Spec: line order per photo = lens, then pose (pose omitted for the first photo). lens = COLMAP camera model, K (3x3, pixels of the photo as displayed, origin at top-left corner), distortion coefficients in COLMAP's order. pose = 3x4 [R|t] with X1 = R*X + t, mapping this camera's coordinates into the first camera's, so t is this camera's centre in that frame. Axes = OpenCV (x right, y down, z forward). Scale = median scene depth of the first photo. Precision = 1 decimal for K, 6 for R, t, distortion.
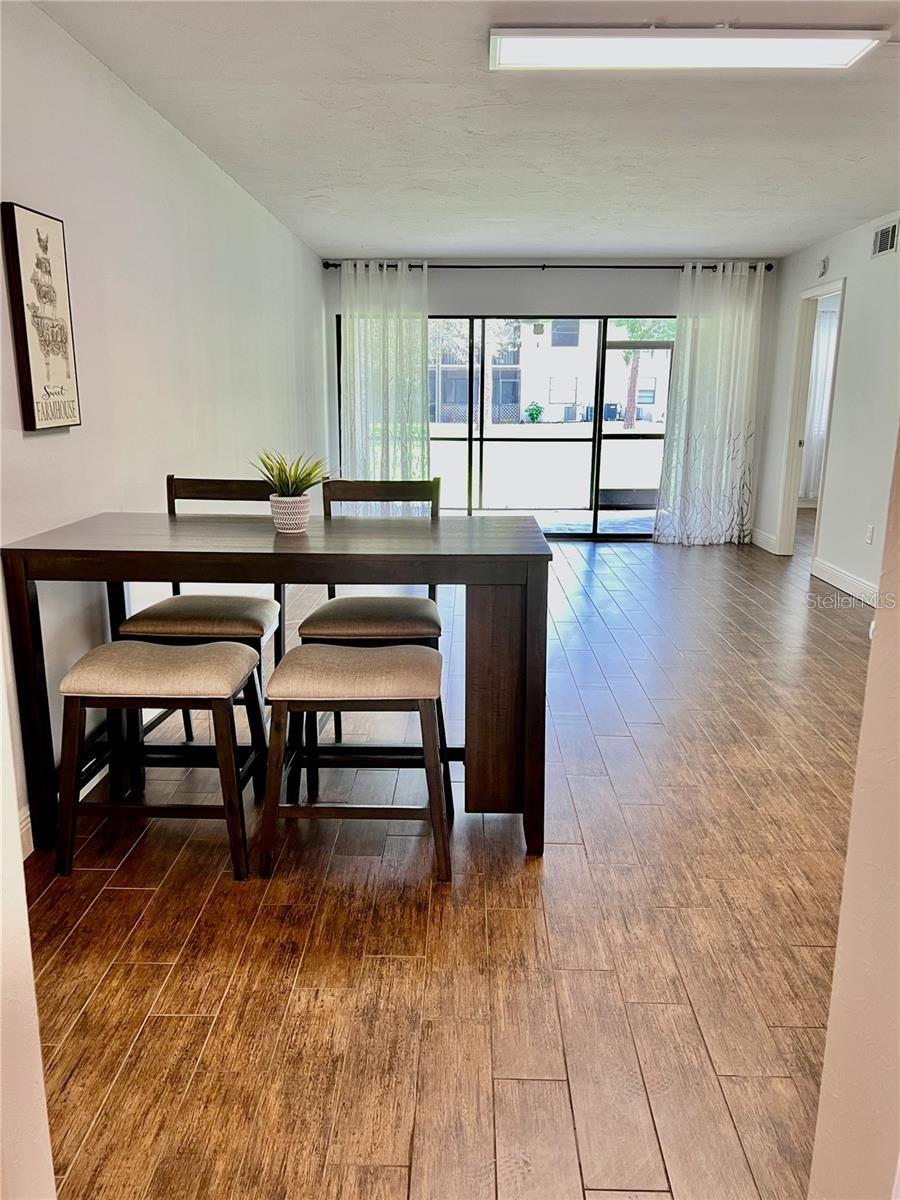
lens RADIAL K [[928.1, 0, 453.8], [0, 928.1, 606.7], [0, 0, 1]] dist [0.056534, -0.003062]
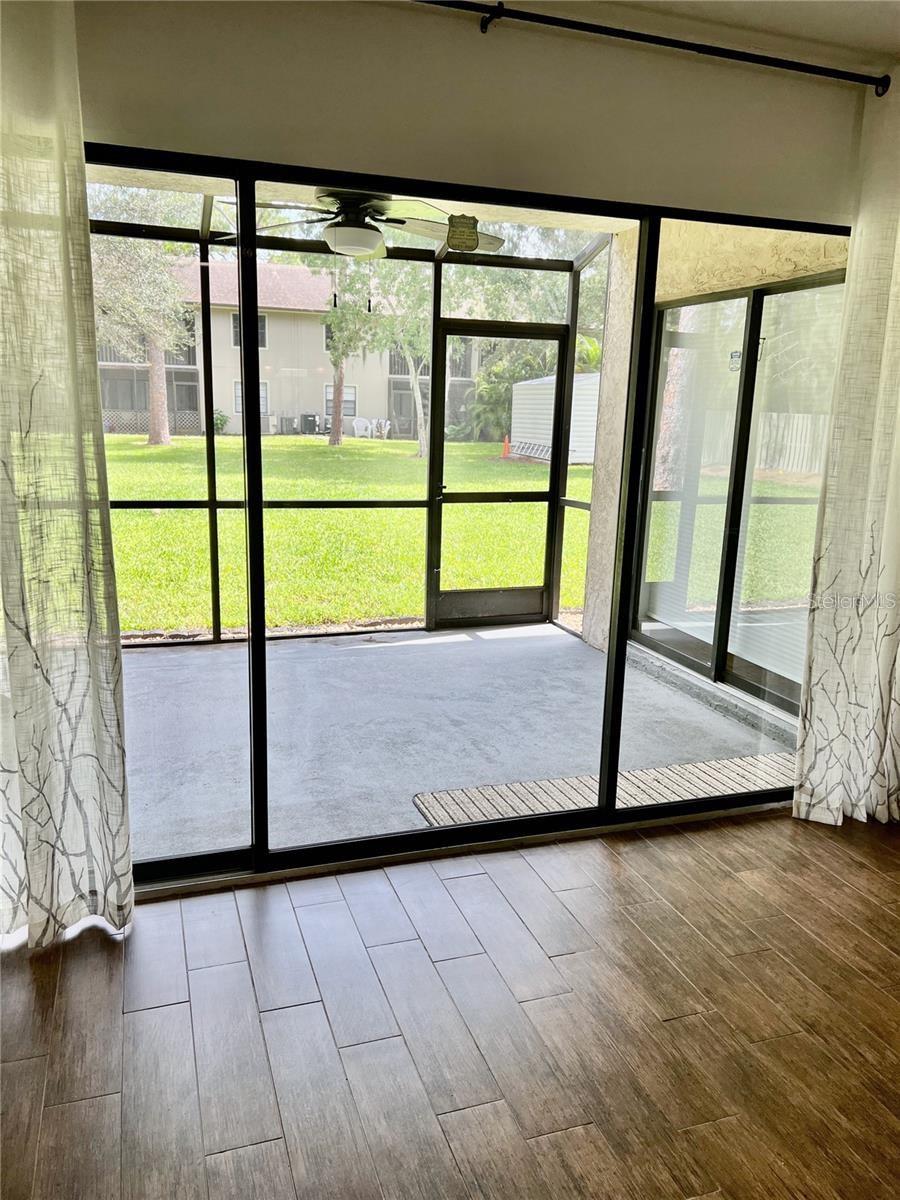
lens RADIAL K [[894.3, 0, 430.6], [0, 894.3, 604.3], [0, 0, 1]] dist [0.177497, -0.365007]
pose [[0.947127, -0.045392, 0.317632, -0.016647], [0.046116, 0.998922, 0.005243, -0.124313], [-0.317528, 0.009682, 0.948200, 0.507018]]
